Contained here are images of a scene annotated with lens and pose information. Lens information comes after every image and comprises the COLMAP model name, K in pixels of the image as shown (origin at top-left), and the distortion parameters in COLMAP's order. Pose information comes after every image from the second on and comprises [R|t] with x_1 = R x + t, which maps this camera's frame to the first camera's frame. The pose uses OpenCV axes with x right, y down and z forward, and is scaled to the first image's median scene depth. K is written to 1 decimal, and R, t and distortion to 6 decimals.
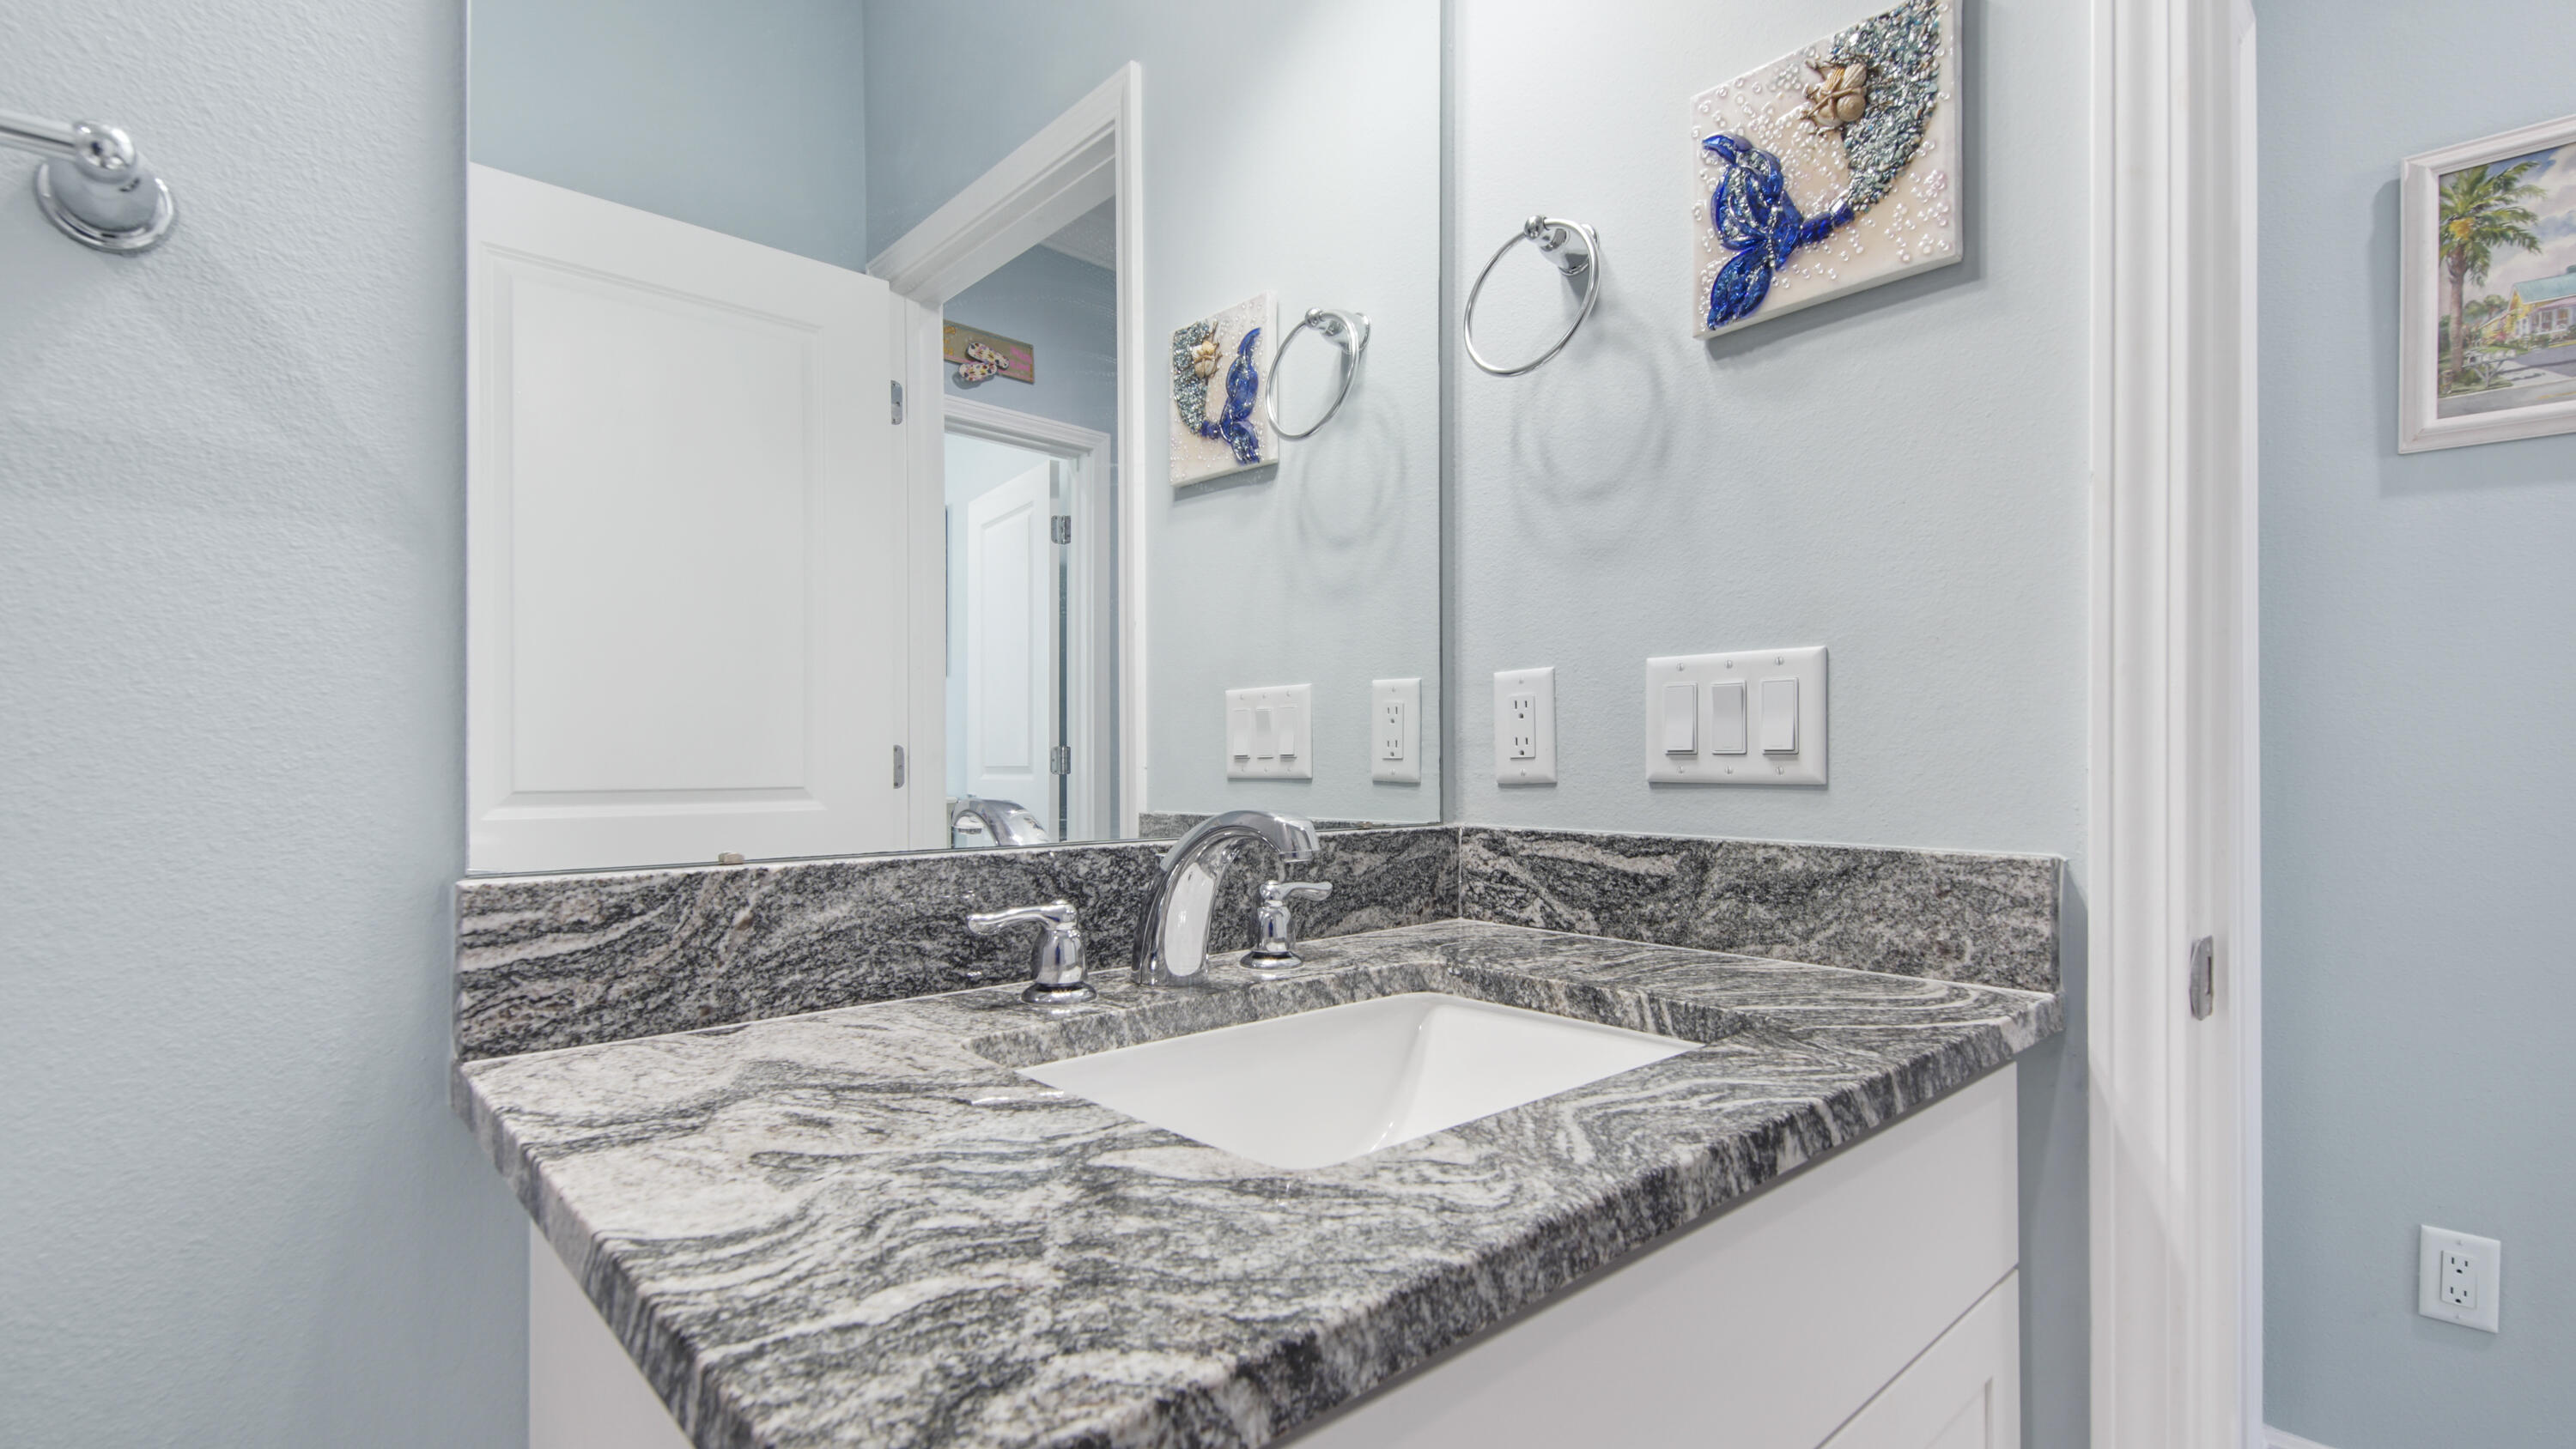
lens RADIAL K [[1147.5, 0, 1290.3], [0, 1147.5, 754.0], [0, 0, 1]] dist [0.036956, -0.020693]
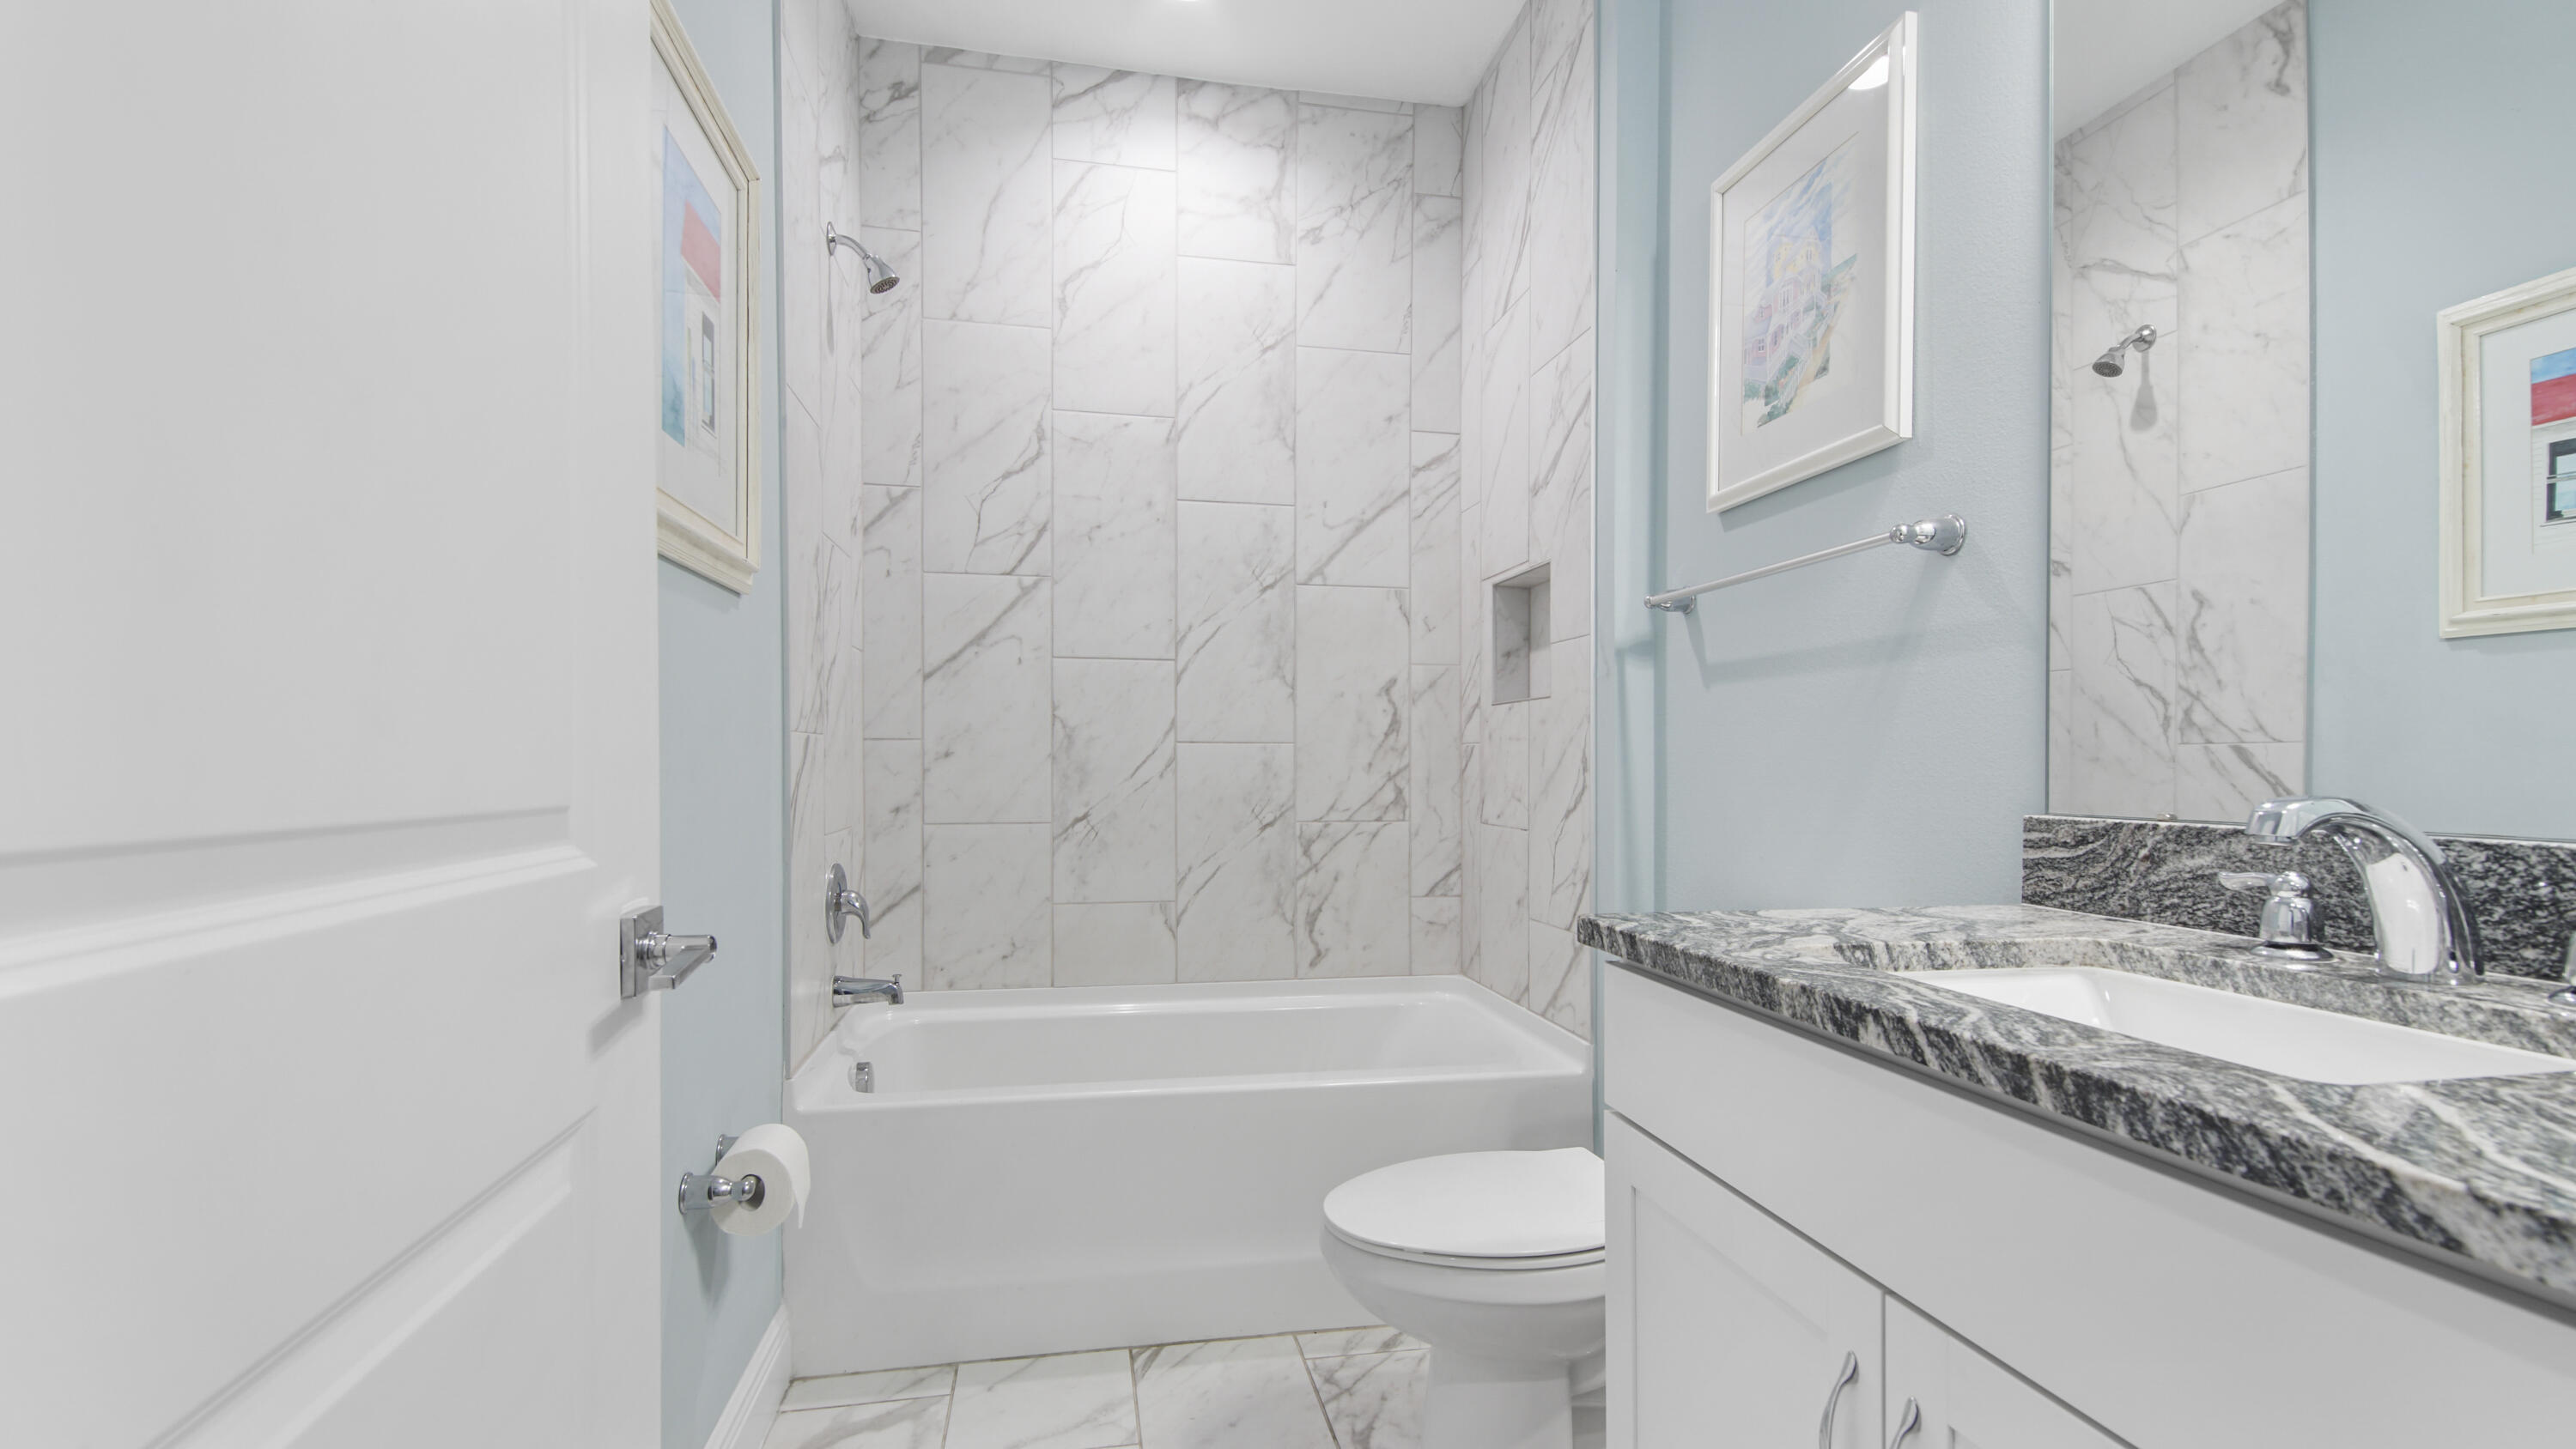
lens RADIAL K [[1147.5, 0, 1290.3], [0, 1147.5, 754.0], [0, 0, 1]] dist [0.036956, -0.020693]
pose [[-0.522628, -0.006399, -0.852537, 1.465408], [0.009205, 0.999871, -0.013148, 0.017002], [0.852511, -0.014719, -0.522502, 0.844741]]
